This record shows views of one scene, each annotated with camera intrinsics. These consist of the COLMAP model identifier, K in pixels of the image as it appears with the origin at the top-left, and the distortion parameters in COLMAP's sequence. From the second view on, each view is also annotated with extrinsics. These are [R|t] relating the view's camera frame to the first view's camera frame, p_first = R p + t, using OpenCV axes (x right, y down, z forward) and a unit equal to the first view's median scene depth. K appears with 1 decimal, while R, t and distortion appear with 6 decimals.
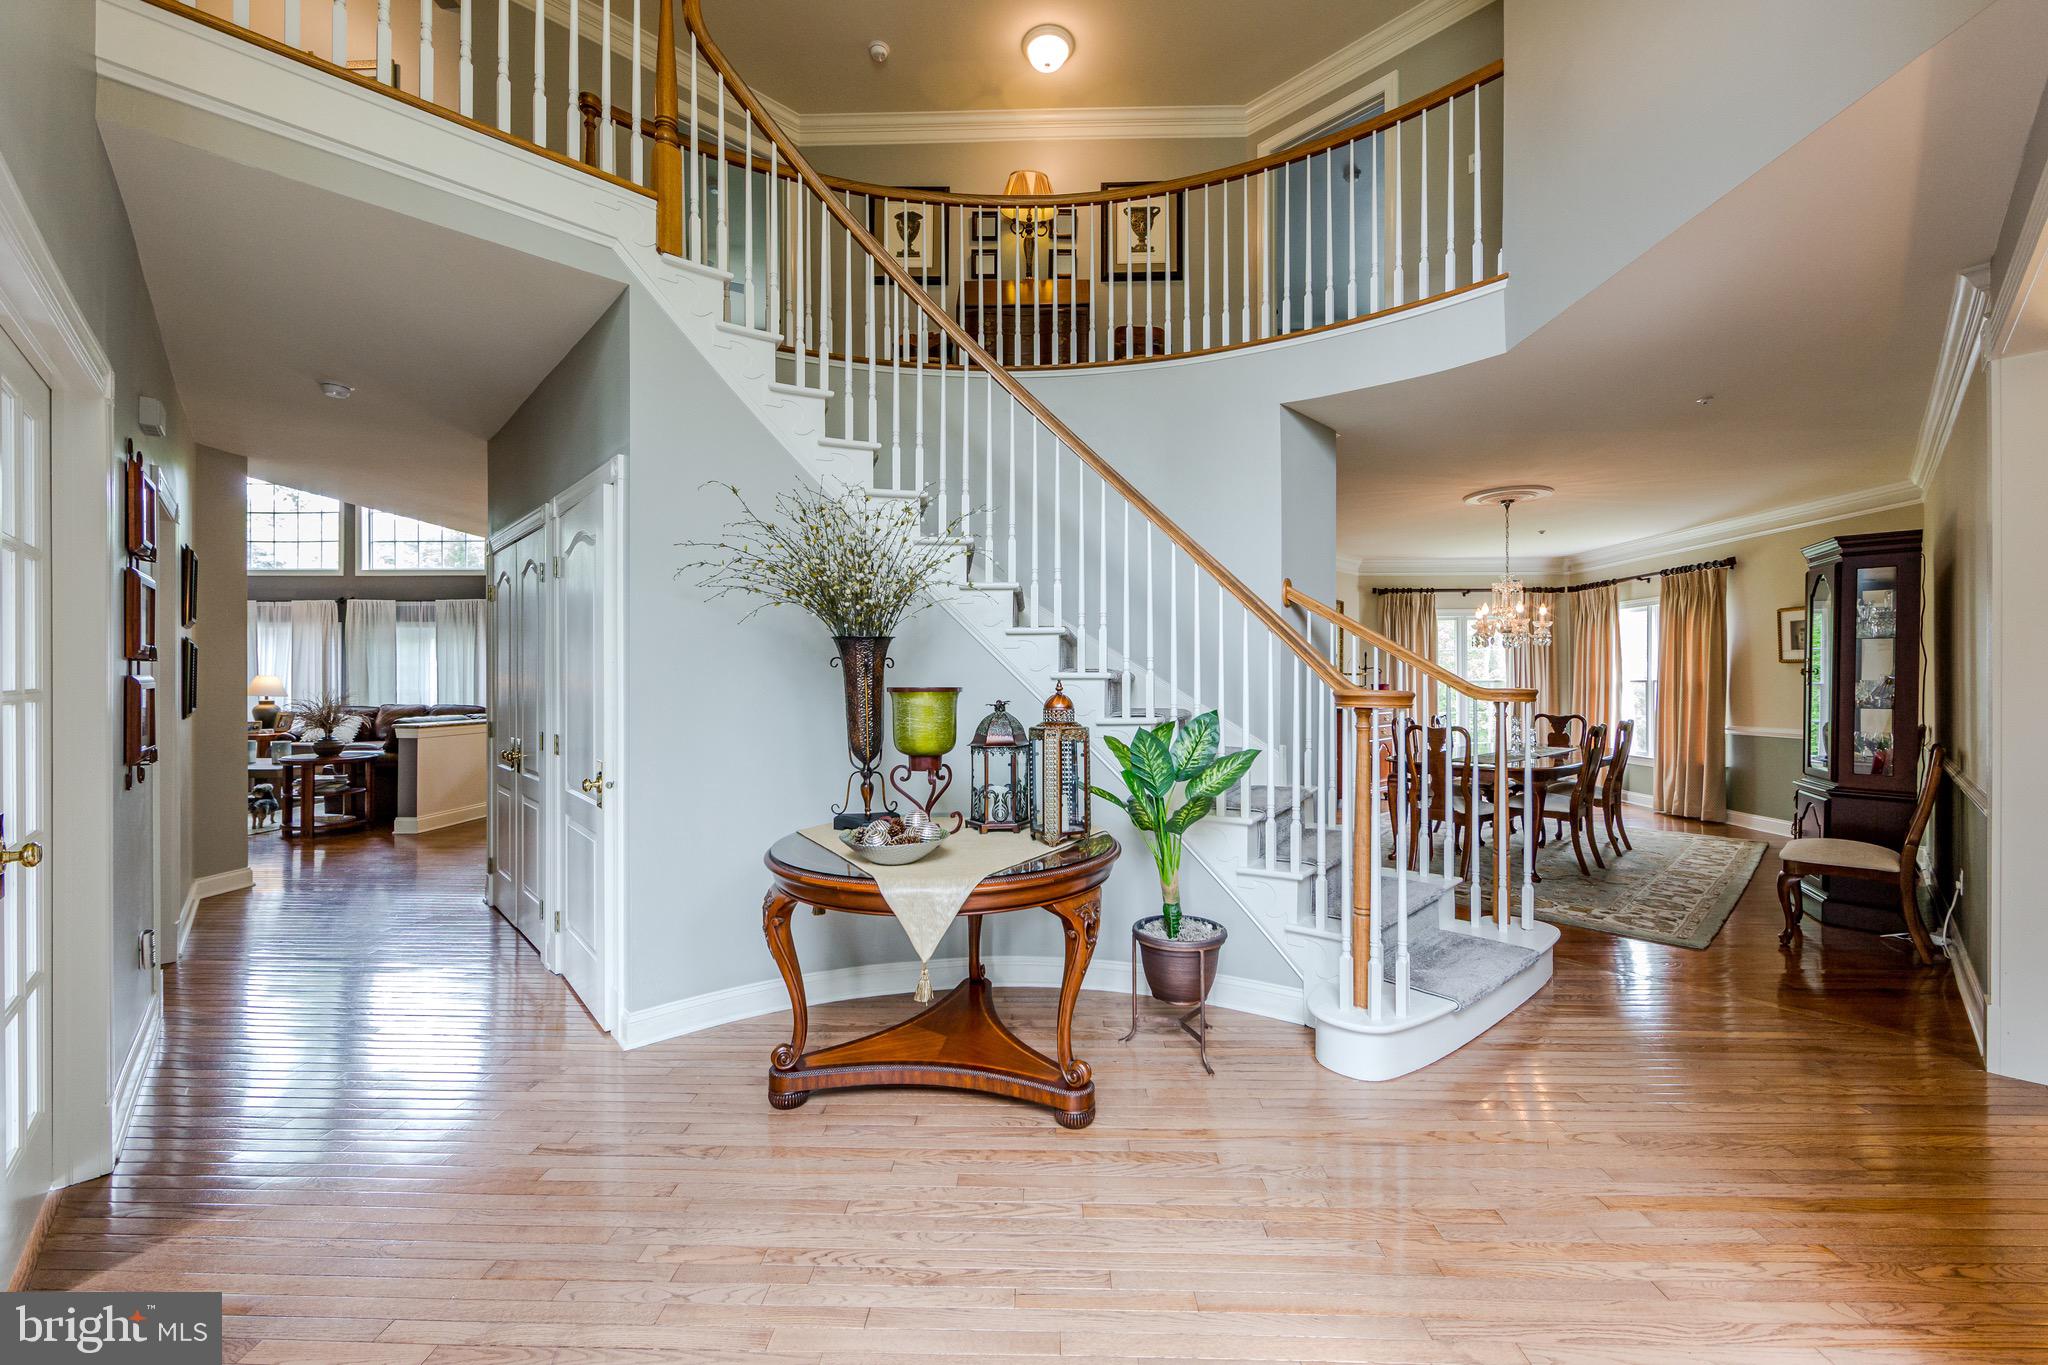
lens RADIAL K [[801.0, 0, 1027.2], [0, 801.0, 681.8], [0, 0, 1]] dist [-0.000683, -0.000184]
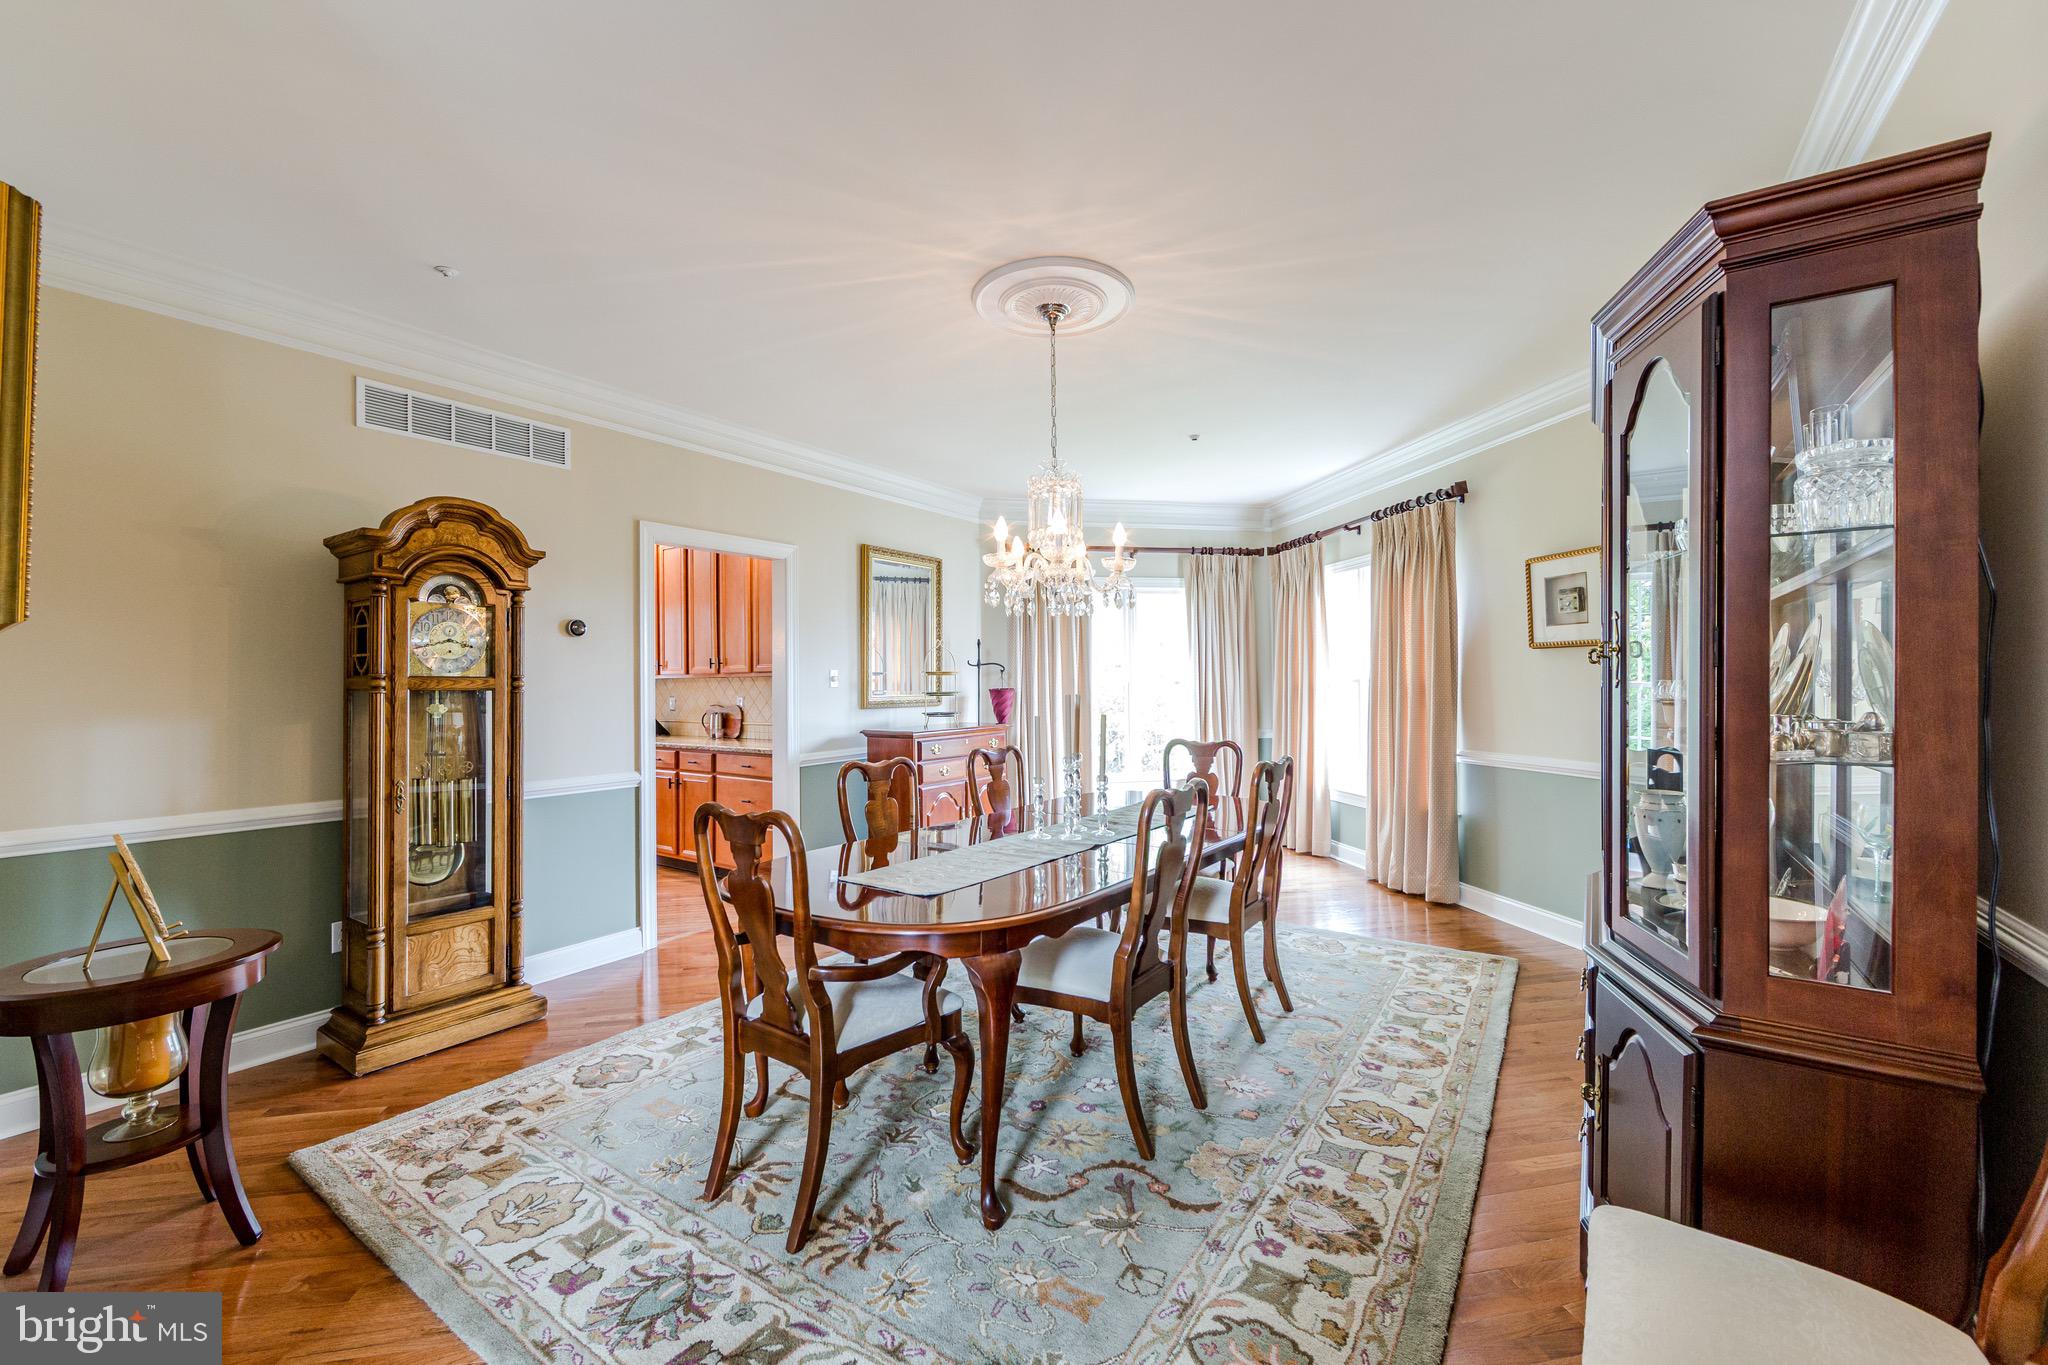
lens RADIAL K [[818.7, 0, 1031.2], [0, 818.7, 679.9], [0, 0, 1]] dist [0.001222, 0.000209]
pose [[0.975621, -0.009014, 0.219279, 0.400541], [0.010481, 0.999930, -0.005526, -0.000492], [-0.219214, 0.007689, 0.975647, 0.439219]]
